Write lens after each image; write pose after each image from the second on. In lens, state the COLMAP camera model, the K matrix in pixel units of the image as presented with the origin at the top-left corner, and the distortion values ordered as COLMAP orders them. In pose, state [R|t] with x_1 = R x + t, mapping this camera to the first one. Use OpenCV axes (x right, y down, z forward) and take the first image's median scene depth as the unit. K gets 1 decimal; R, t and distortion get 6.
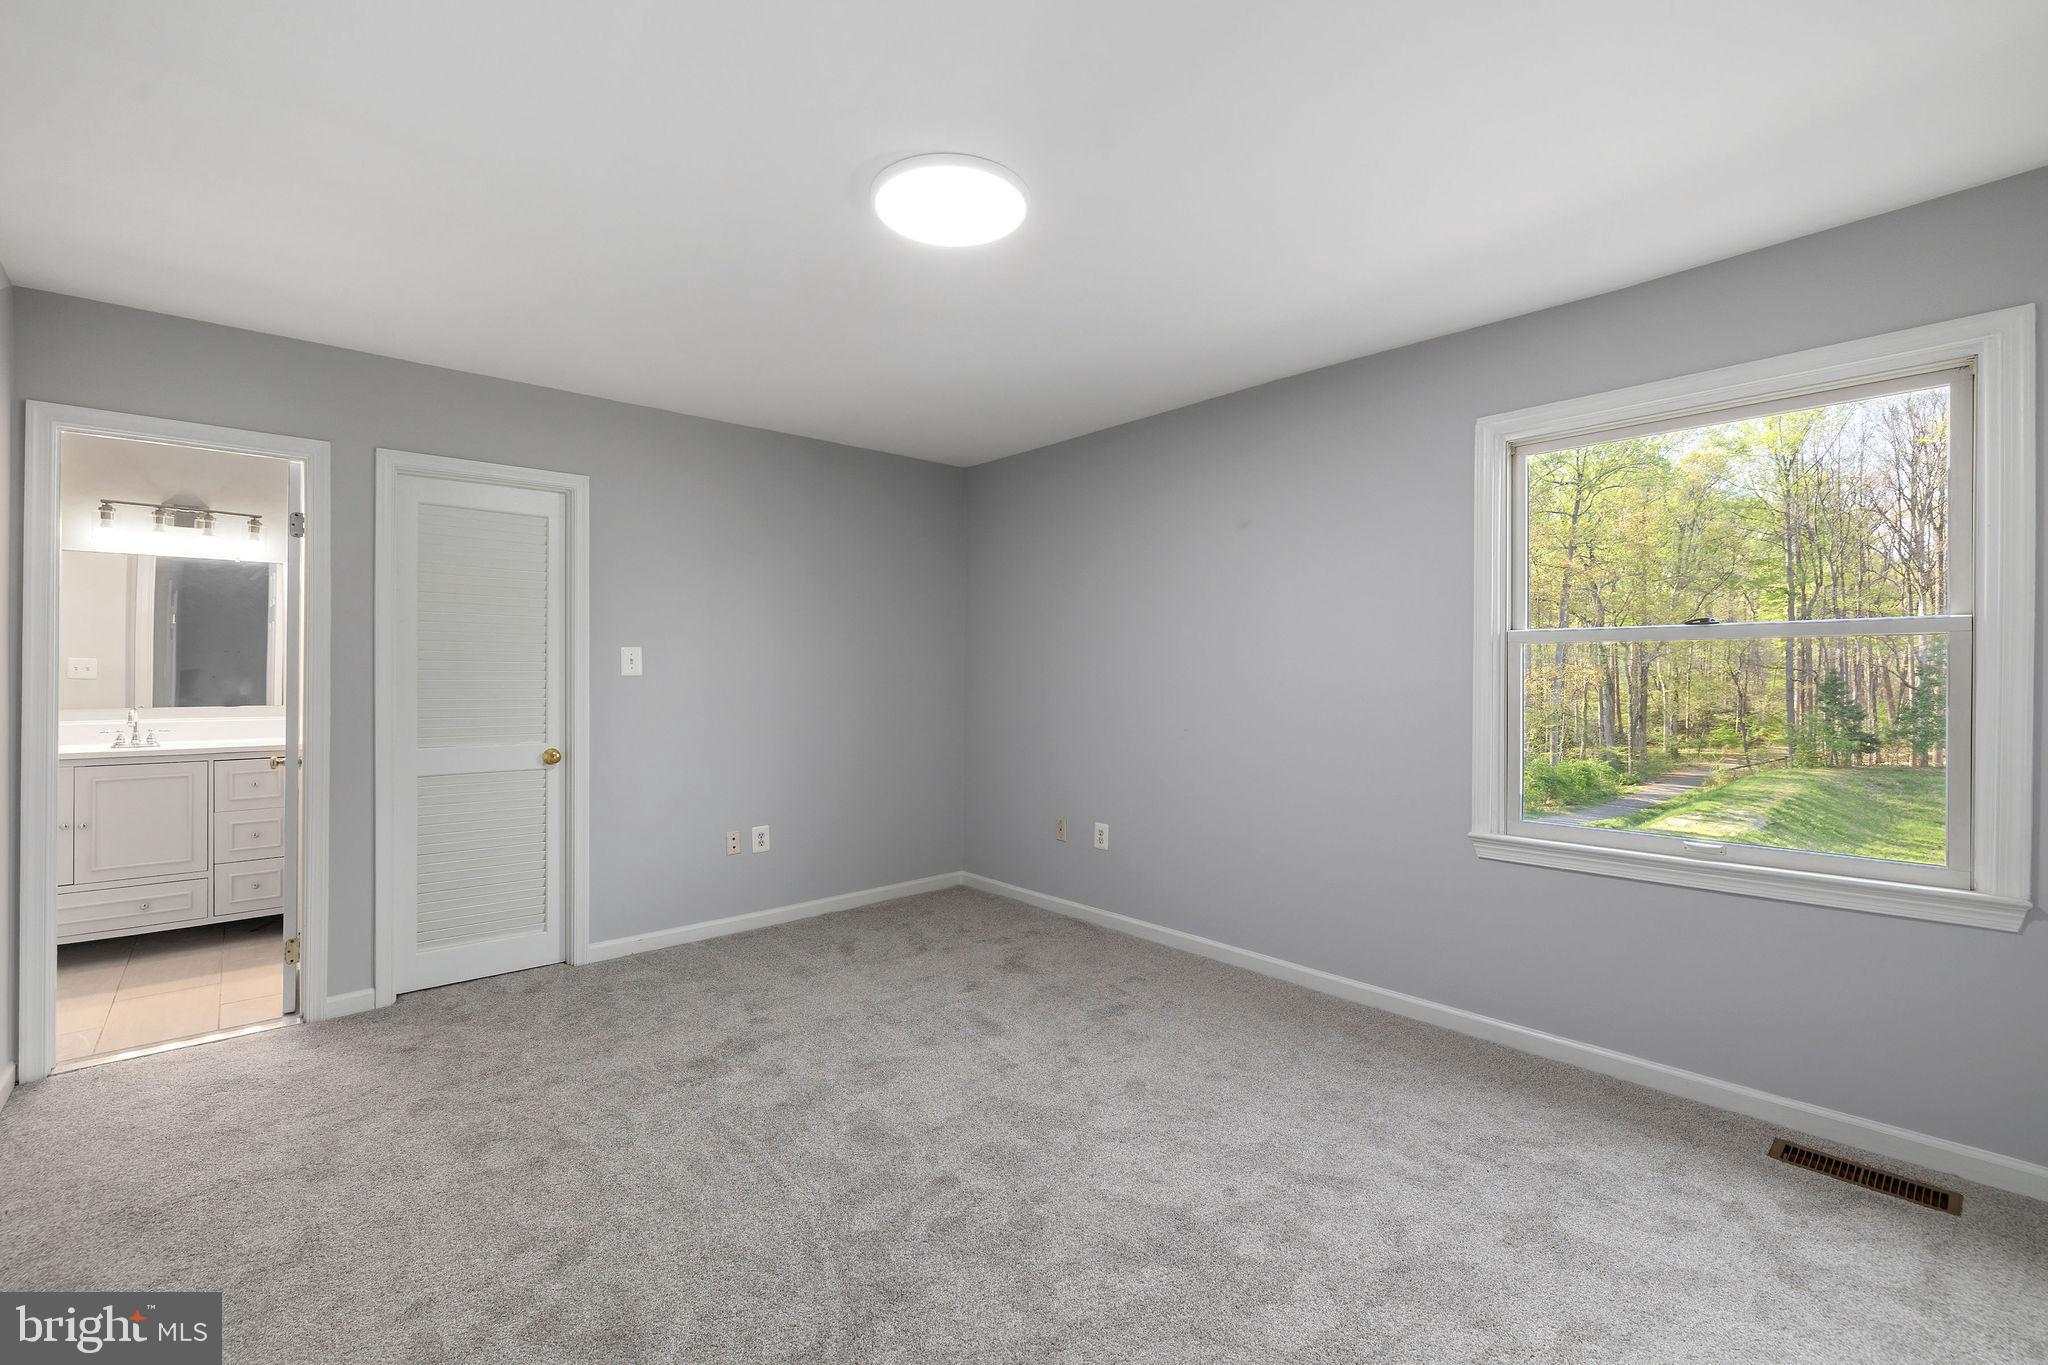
lens RADIAL K [[867.8, 0, 1024.0], [0, 867.8, 677.9], [0, 0, 1]] dist [0.000225, -0.000721]
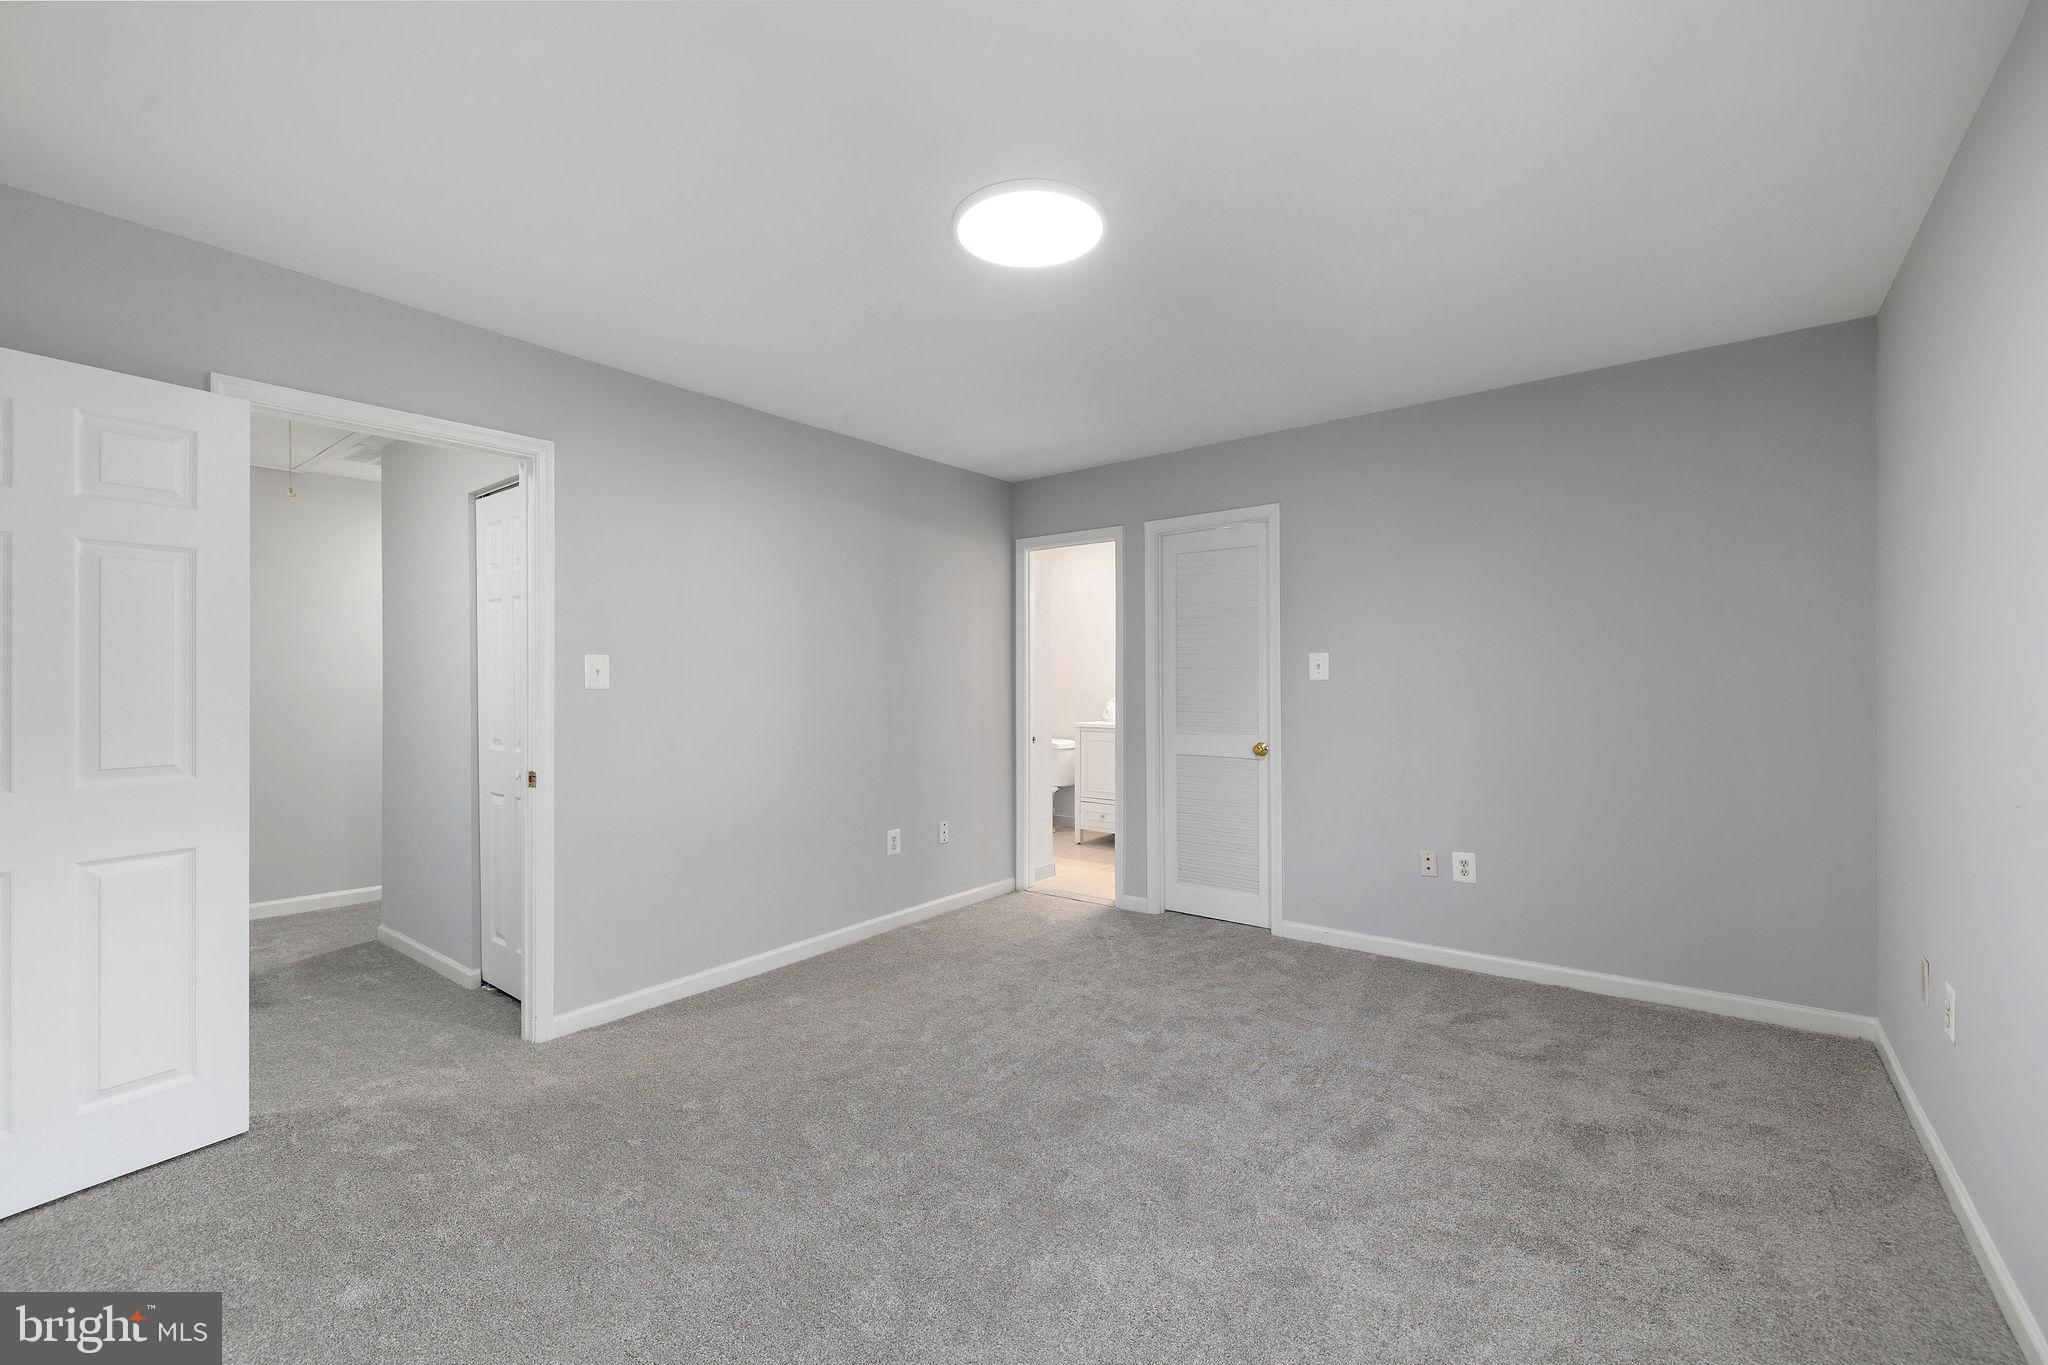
lens RADIAL K [[867.8, 0, 1031.8], [0, 867.8, 678.1], [0, 0, 1]] dist [0.000225, -0.000721]
pose [[0.178931, -0.005357, -0.983847, 0.564288], [0.000381, 0.999985, -0.005376, 0.000678], [0.983862, 0.000587, 0.178930, 0.498125]]
